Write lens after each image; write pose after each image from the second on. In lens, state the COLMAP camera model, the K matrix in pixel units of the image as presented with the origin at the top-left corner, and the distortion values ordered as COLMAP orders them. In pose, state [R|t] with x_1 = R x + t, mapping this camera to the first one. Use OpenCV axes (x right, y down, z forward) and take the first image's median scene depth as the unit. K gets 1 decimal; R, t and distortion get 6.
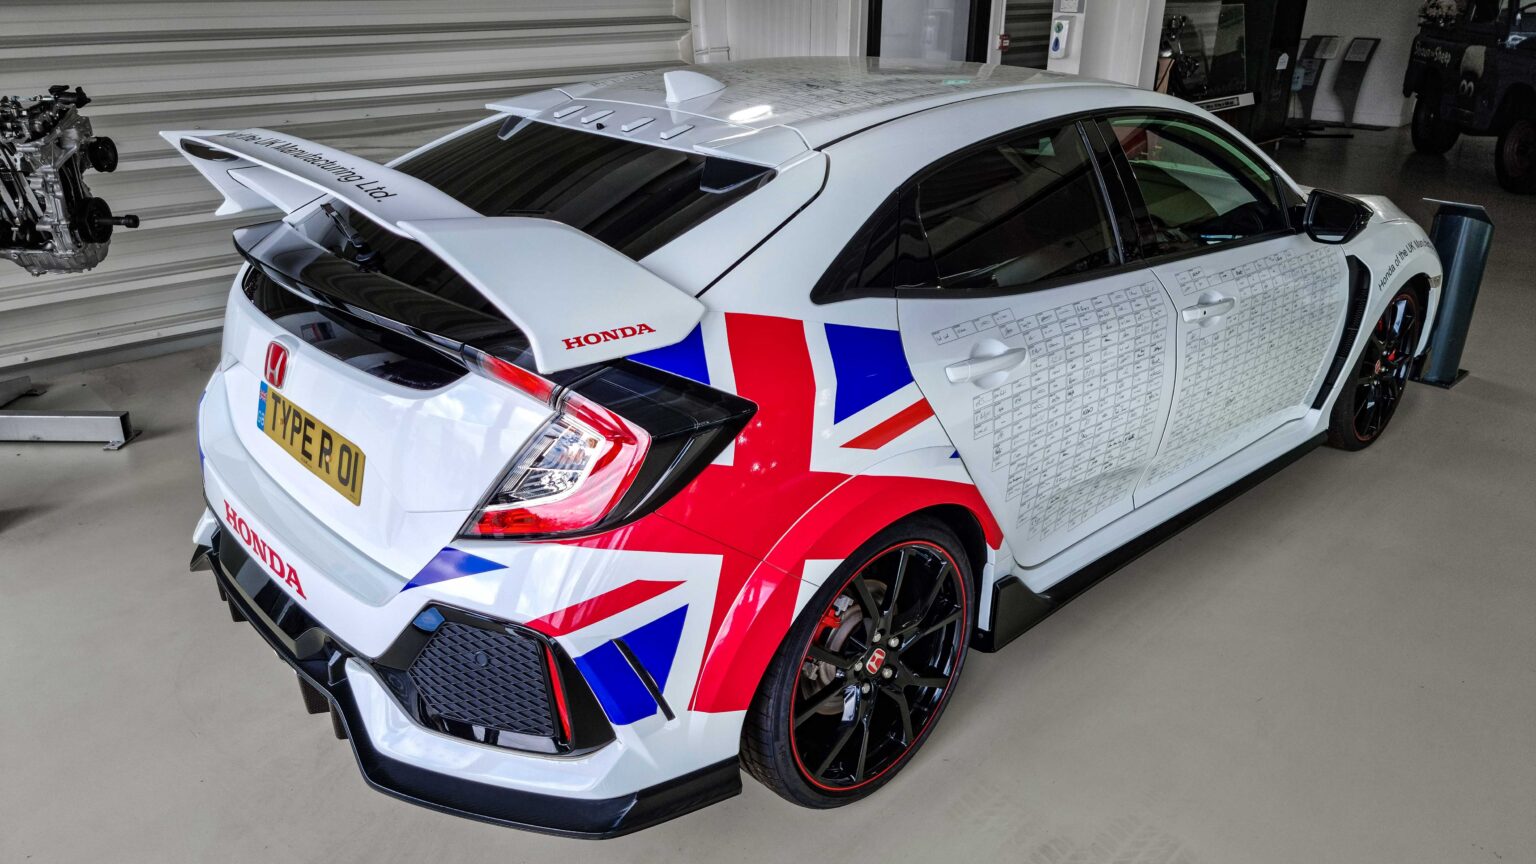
lens RADIAL K [[1085.2, 0, 771.4], [0, 1085.2, 350.1], [0, 0, 1]] dist [0.020563, -0.024661]
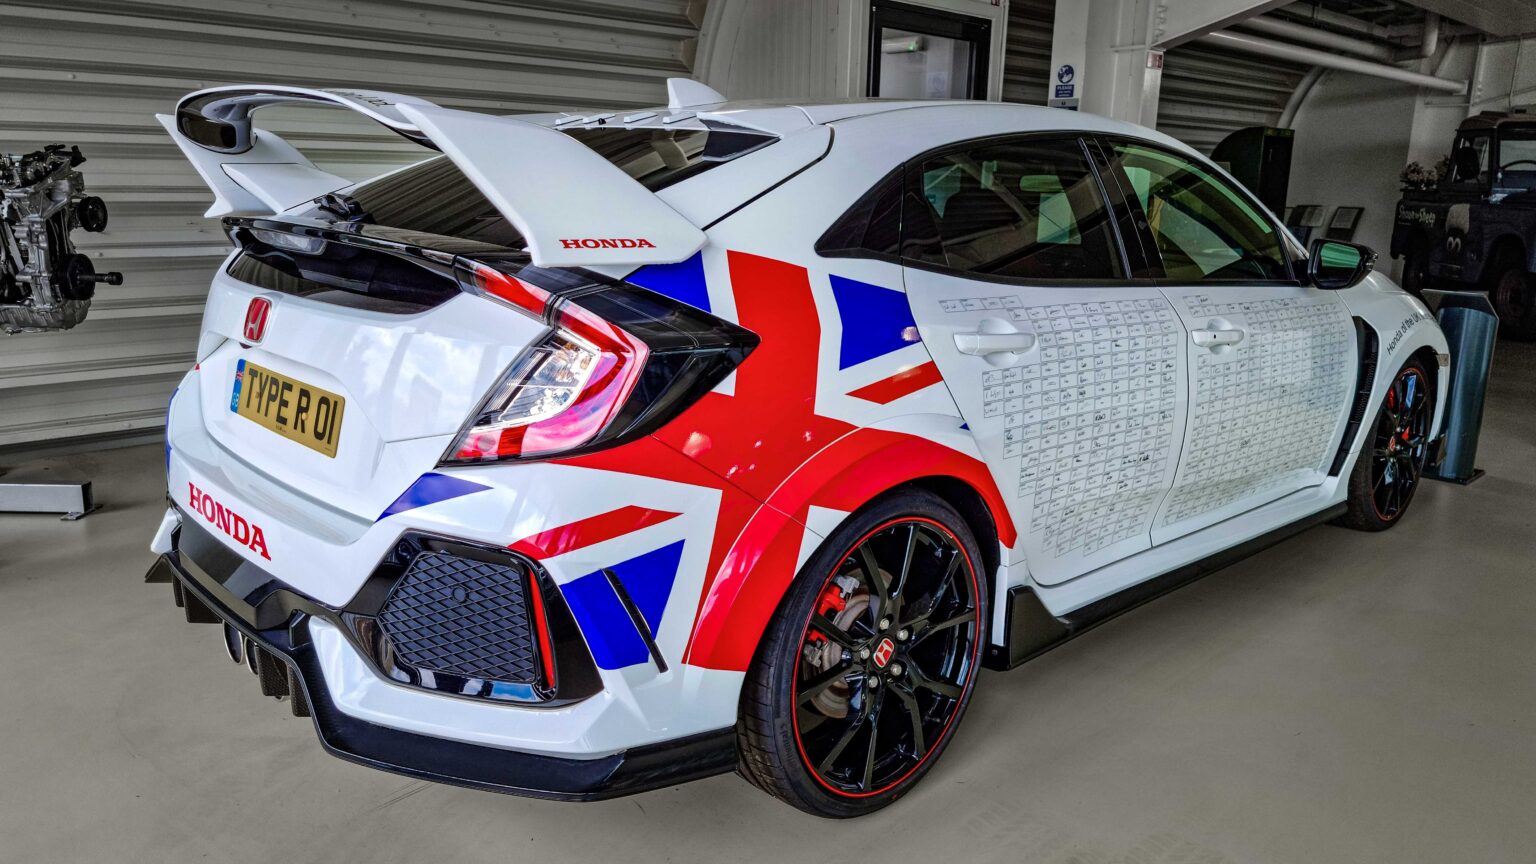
lens RADIAL K [[1085.2, 0, 769.1], [0, 1085.2, 424.5], [0, 0, 1]] dist [0.020563, -0.024661]
pose [[0.999972, 0.007402, 0.000925, -0.004568], [-0.007179, 0.988562, -0.150642, 0.241485], [-0.002030, 0.150631, 0.988588, 0.054683]]
